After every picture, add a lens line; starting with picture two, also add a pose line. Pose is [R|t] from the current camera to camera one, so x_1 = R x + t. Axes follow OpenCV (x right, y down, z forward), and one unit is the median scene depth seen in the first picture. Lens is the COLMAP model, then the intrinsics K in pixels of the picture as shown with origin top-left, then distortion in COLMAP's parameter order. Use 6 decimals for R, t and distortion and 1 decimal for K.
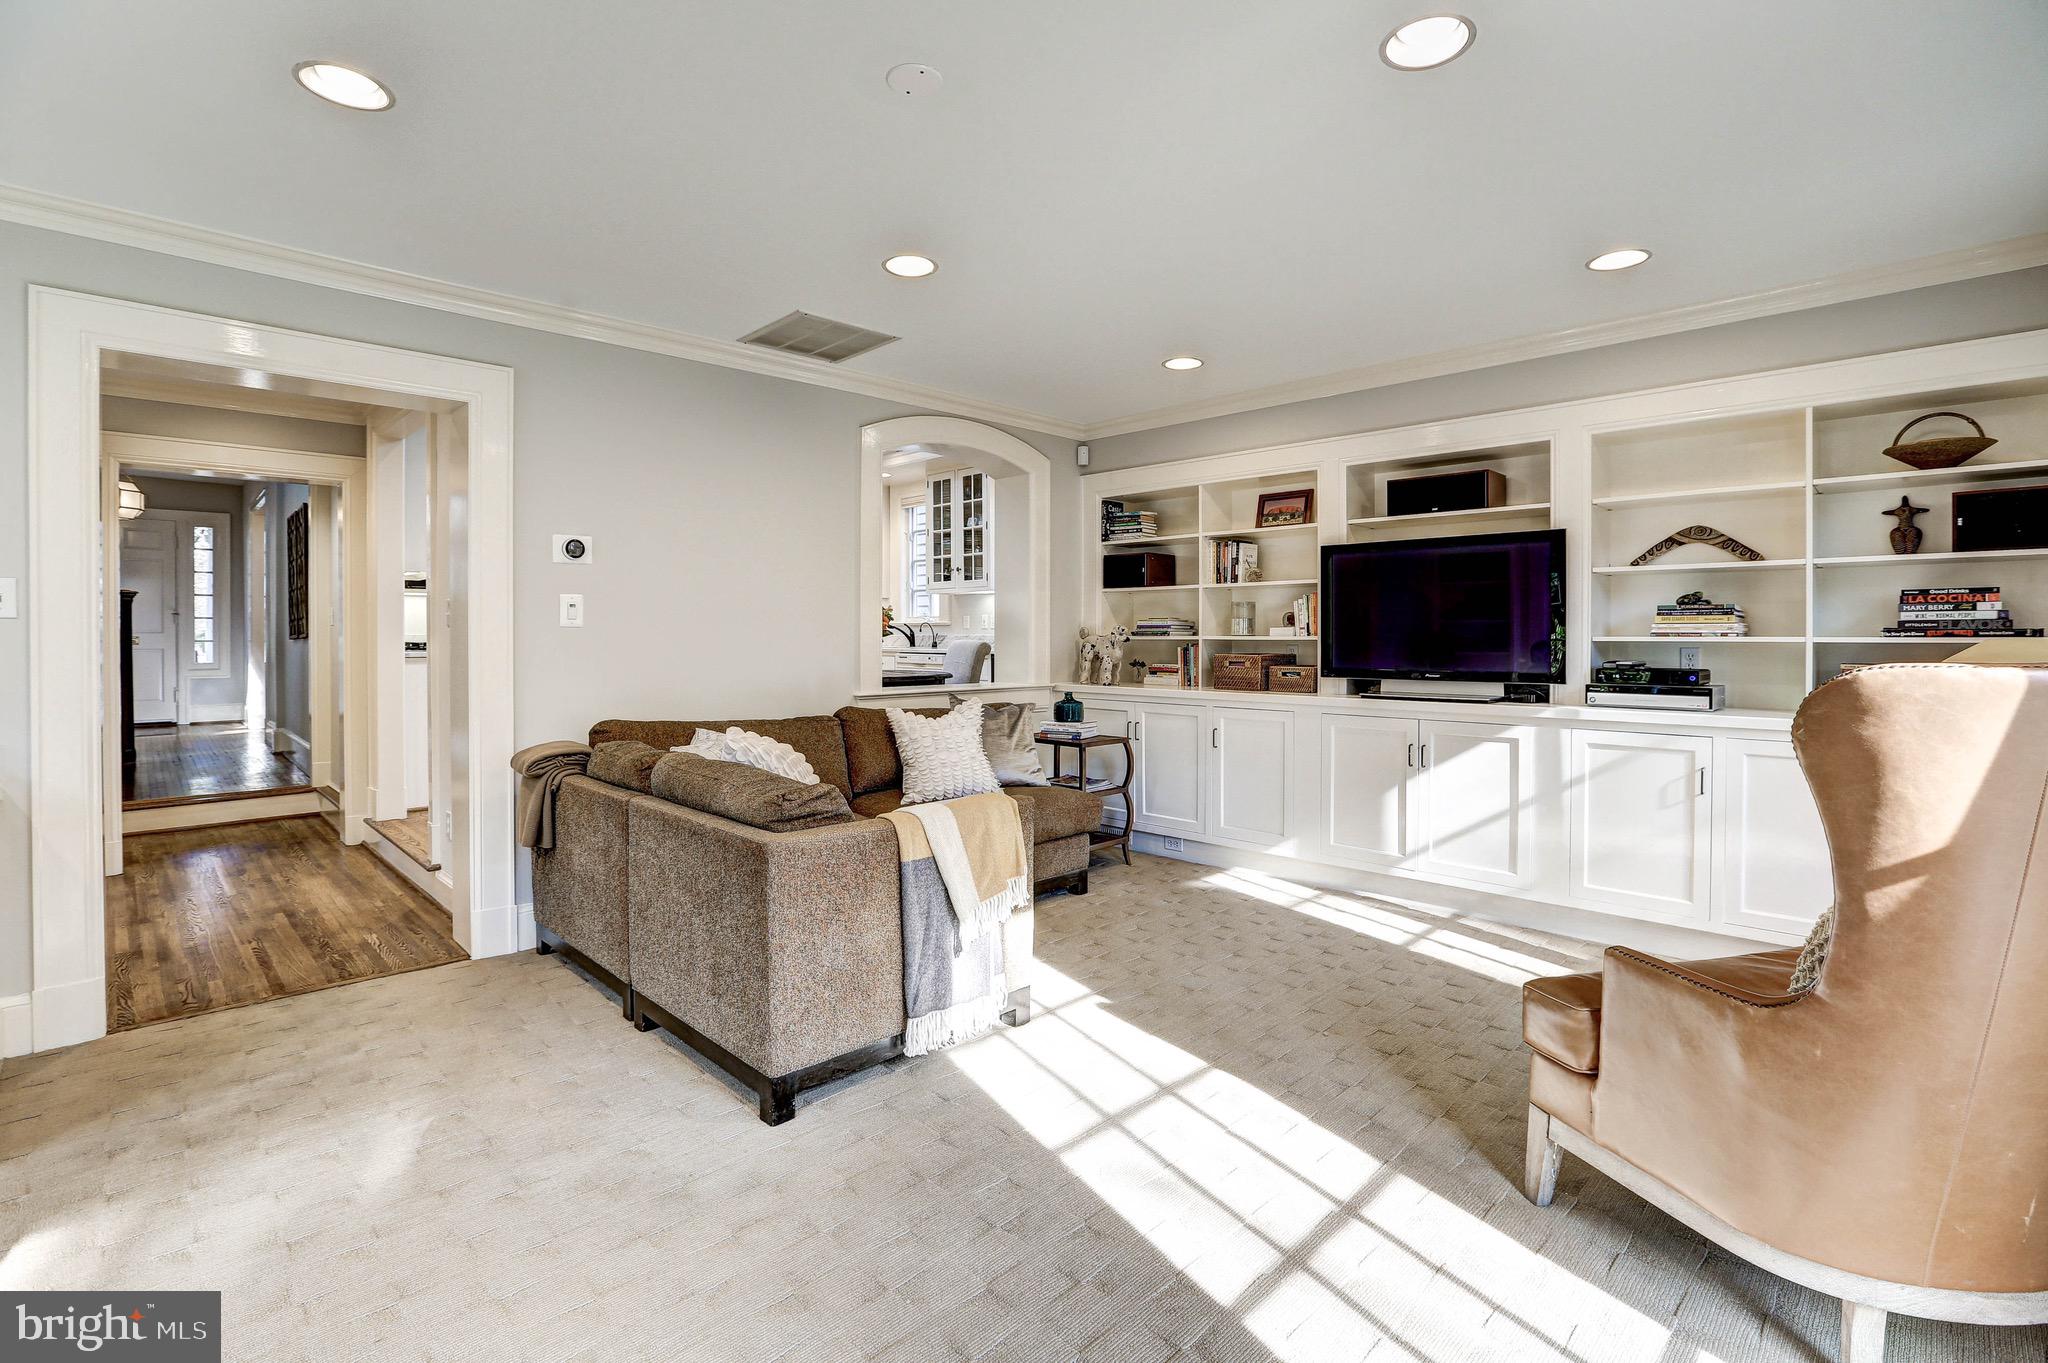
lens RADIAL K [[945.9, 0, 1036.4], [0, 945.9, 642.5], [0, 0, 1]] dist [-0.043232, 0.014592]
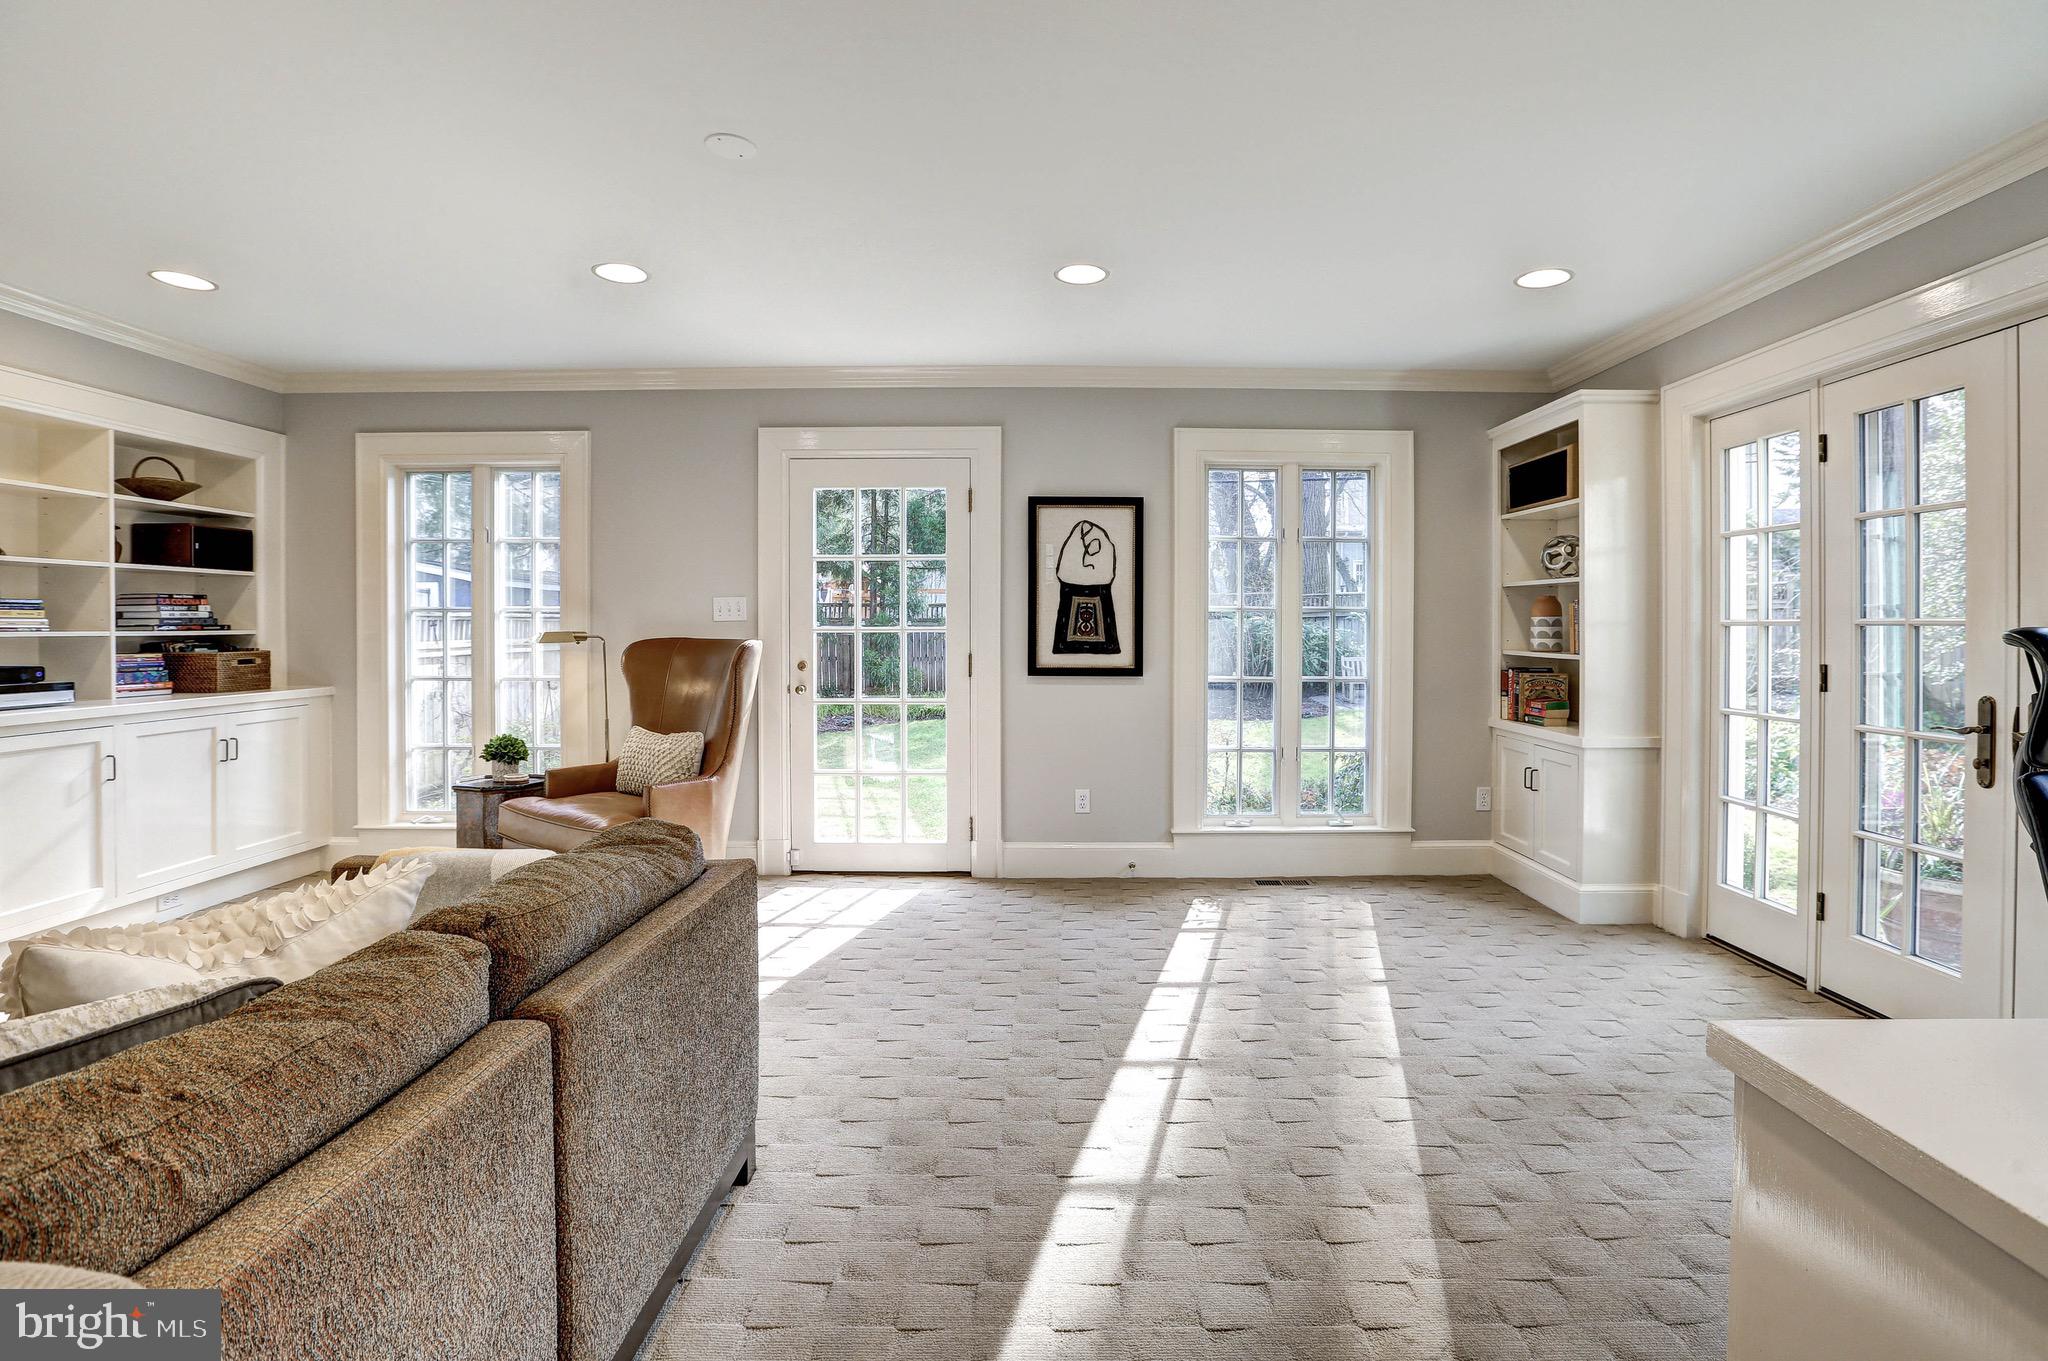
lens RADIAL K [[945.9, 0, 1036.4], [0, 945.9, 641.5], [0, 0, 1]] dist [-0.043232, 0.014592]
pose [[-0.697245, -0.011803, 0.716735, -0.684455], [0.002700, 0.999814, 0.019091, -0.010553], [-0.716827, 0.015246, -0.697084, 0.870188]]
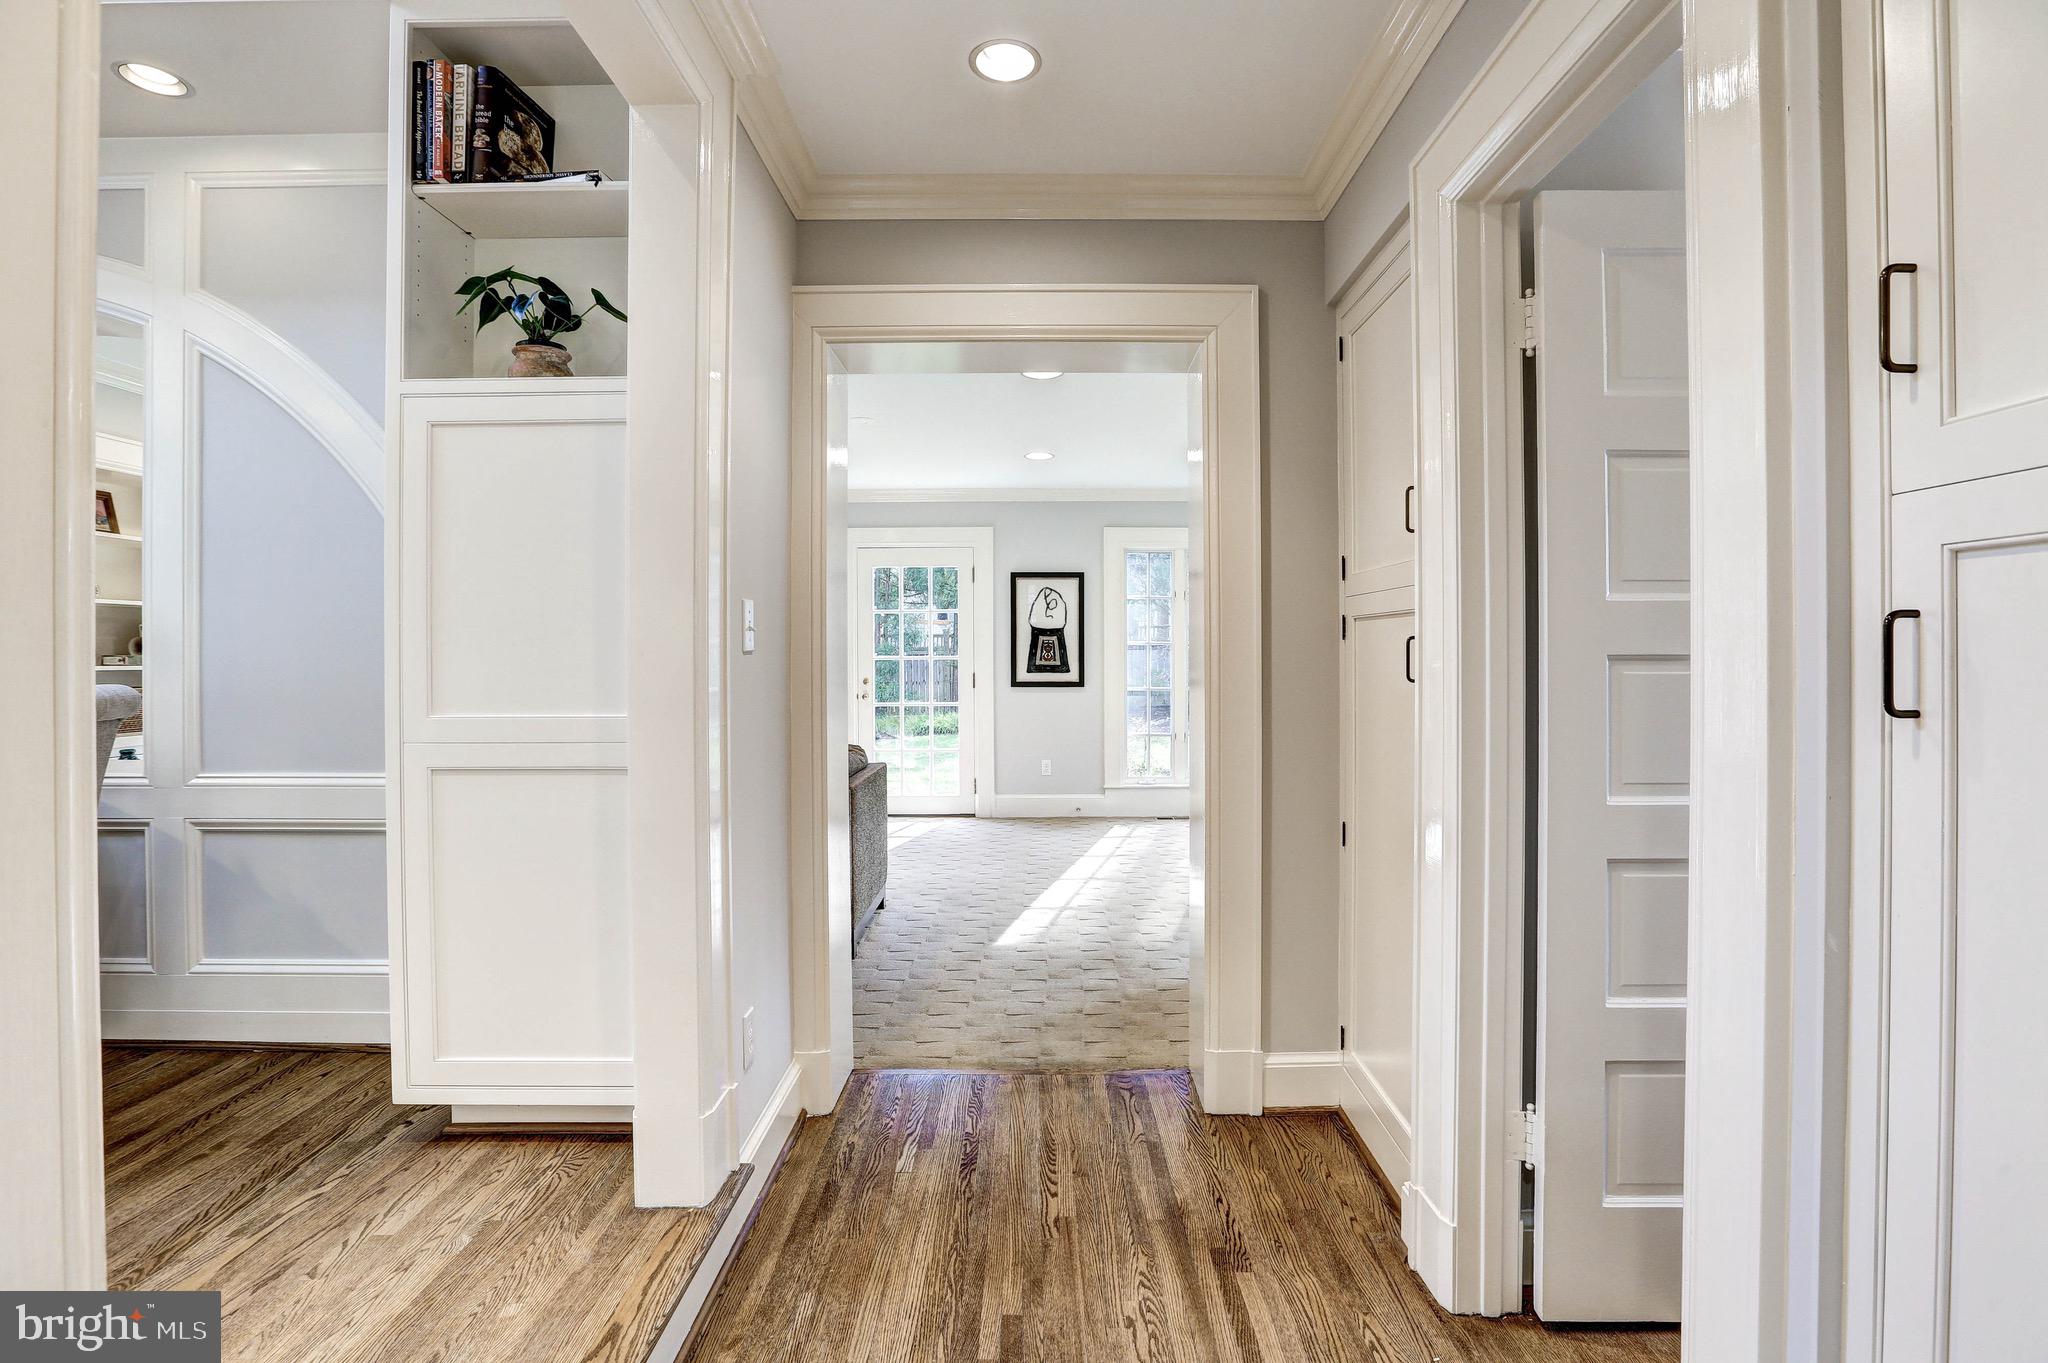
lens RADIAL K [[940.4, 0, 1006.7], [0, 940.4, 675.1], [0, 0, 1]] dist [-0.002061, 0.000775]
pose [[-0.685034, -0.013052, 0.728394, -1.174303], [0.008975, 0.999612, 0.026352, -0.017350], [-0.728456, 0.024589, -0.684652, 1.328336]]
